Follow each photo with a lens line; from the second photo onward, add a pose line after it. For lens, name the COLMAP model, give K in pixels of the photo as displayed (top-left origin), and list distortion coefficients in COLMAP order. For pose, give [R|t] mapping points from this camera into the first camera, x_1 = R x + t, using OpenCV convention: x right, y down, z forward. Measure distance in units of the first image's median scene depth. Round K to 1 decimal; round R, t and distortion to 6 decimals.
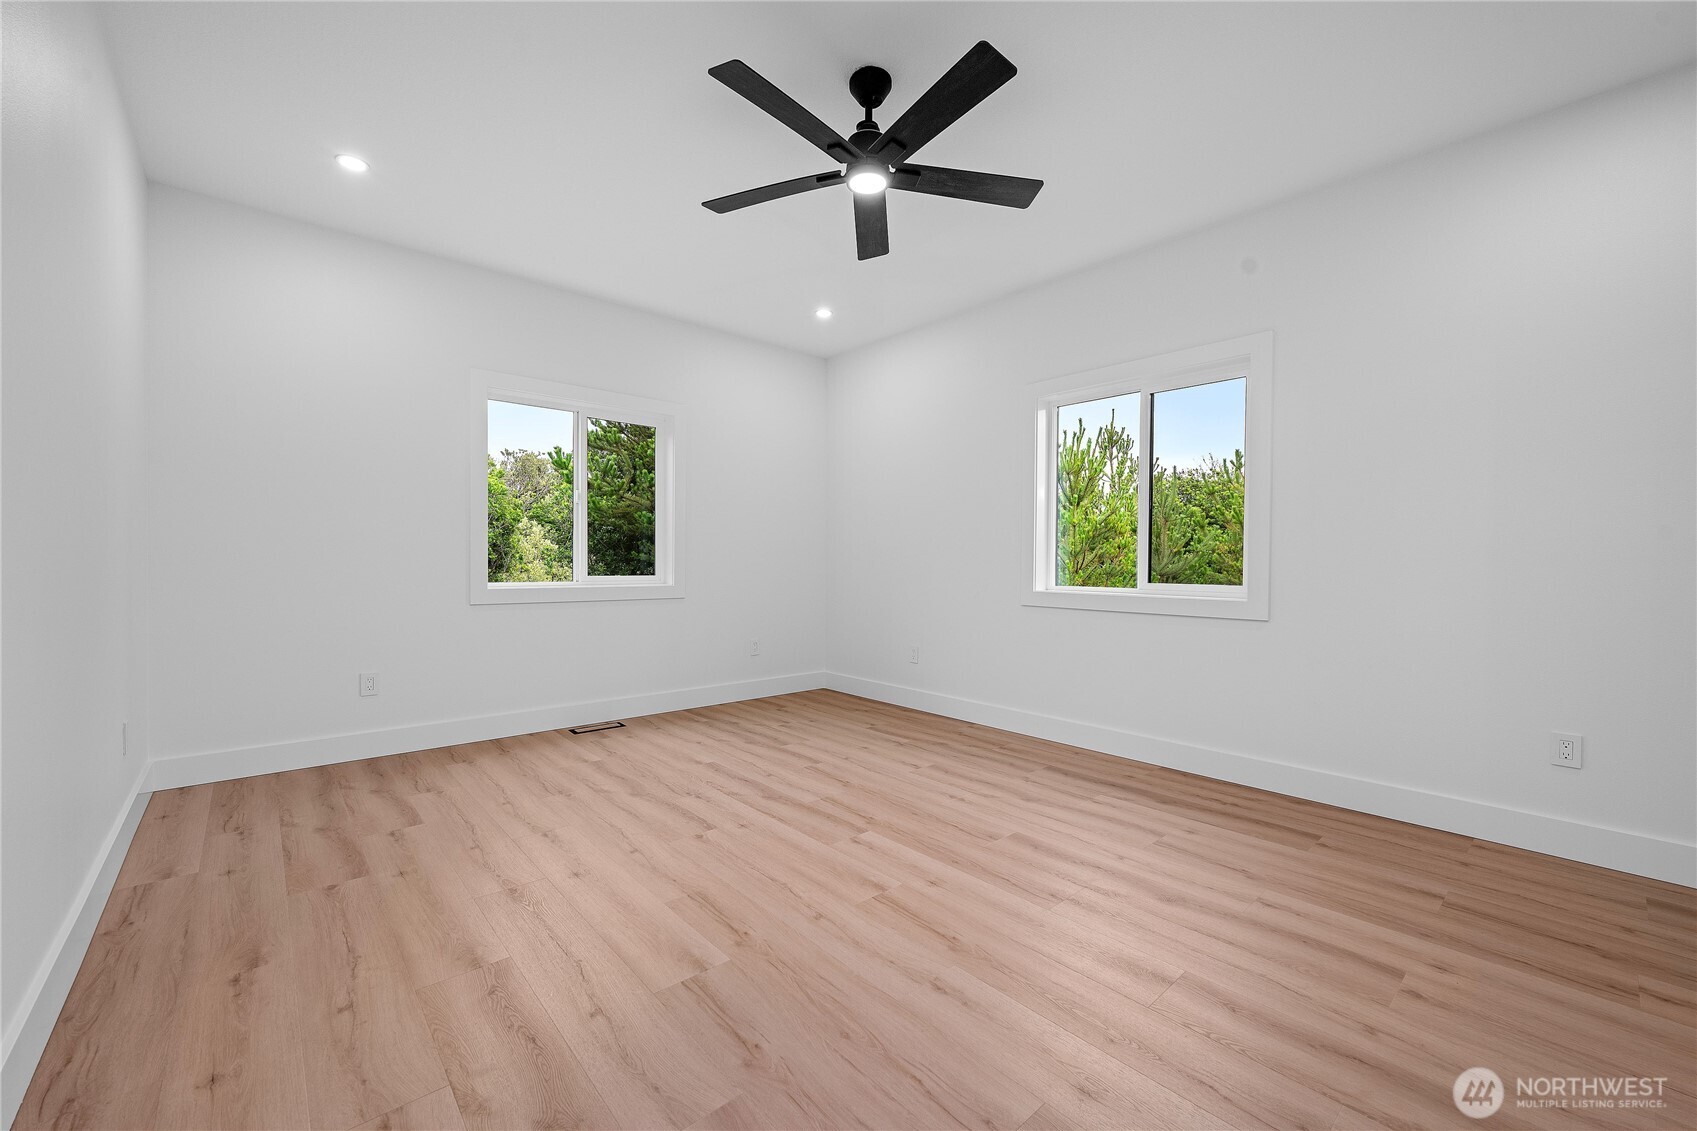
lens RADIAL K [[677.2, 0, 850.5], [0, 677.2, 564.1], [0, 0, 1]] dist [-0.000808, 0.000244]
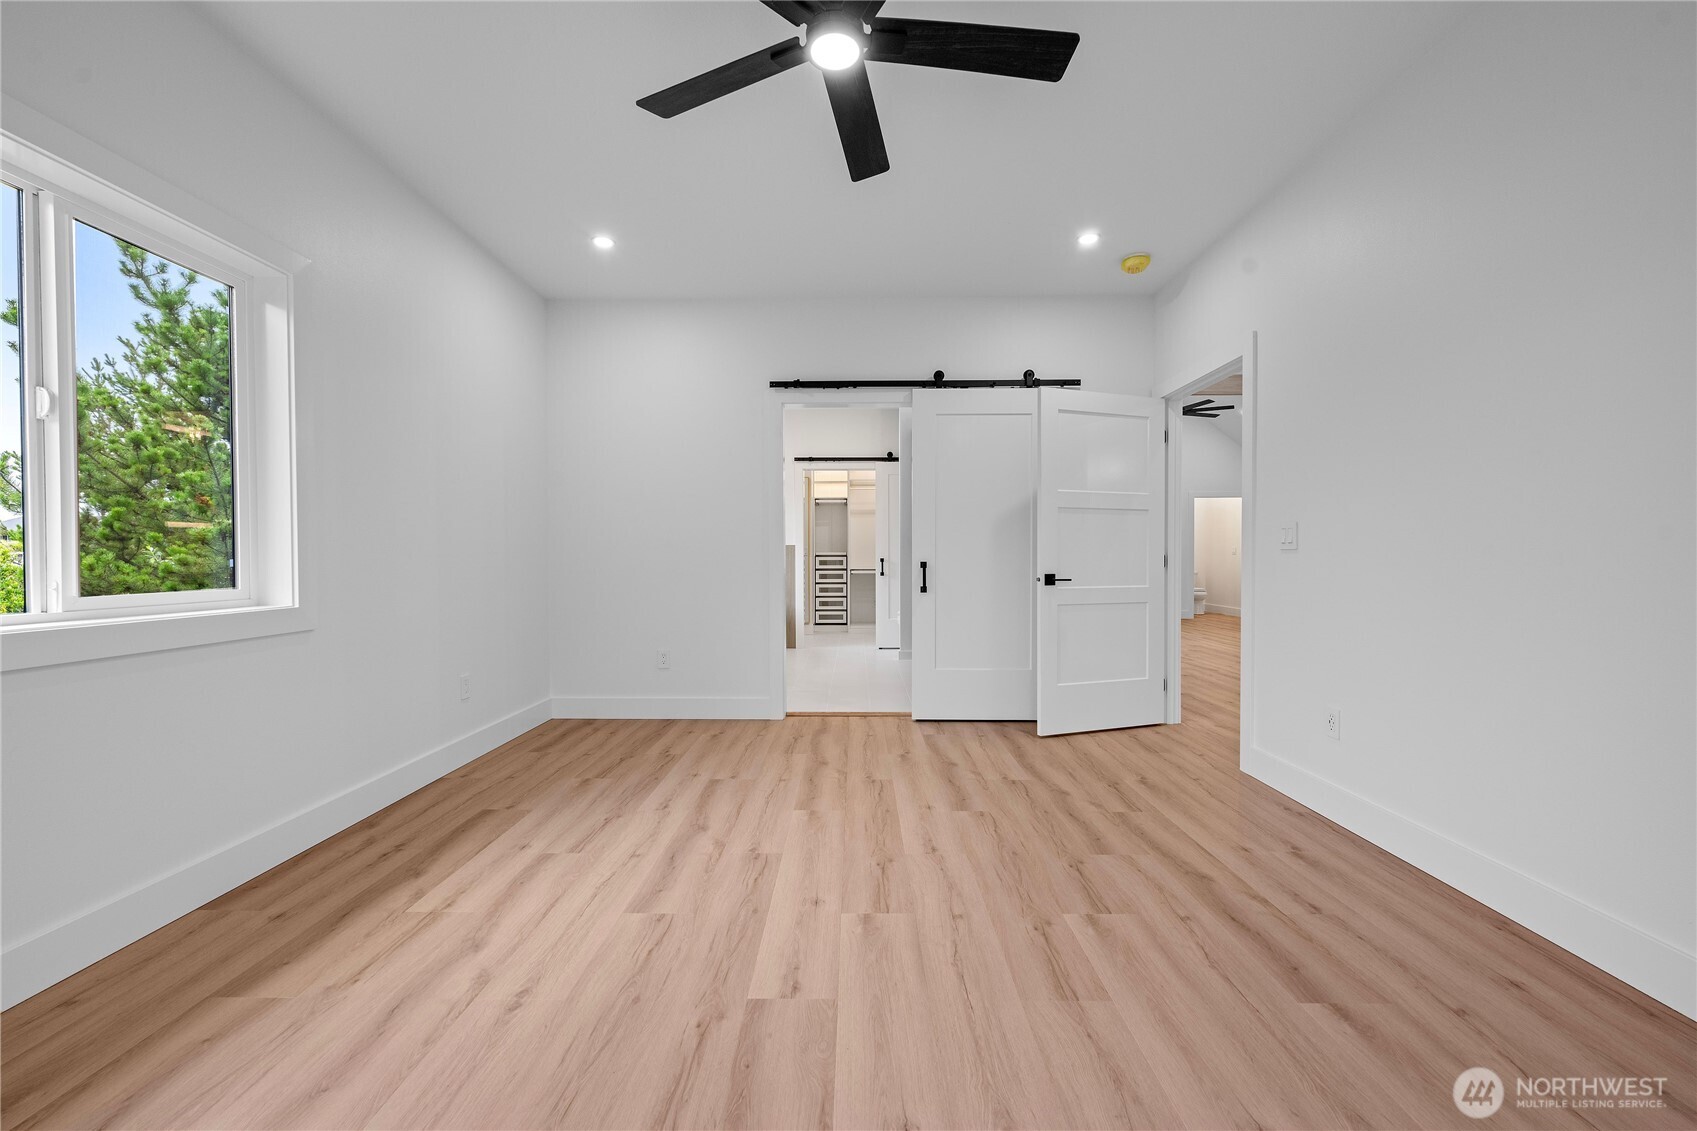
lens RADIAL K [[677.2, 0, 851.8], [0, 677.2, 564.8], [0, 0, 1]] dist [-0.000808, 0.000244]
pose [[-0.745677, -0.013238, 0.666176, -0.468008], [0.000416, 0.999793, 0.020333, -0.007317], [-0.666307, 0.015439, -0.745518, 1.472101]]
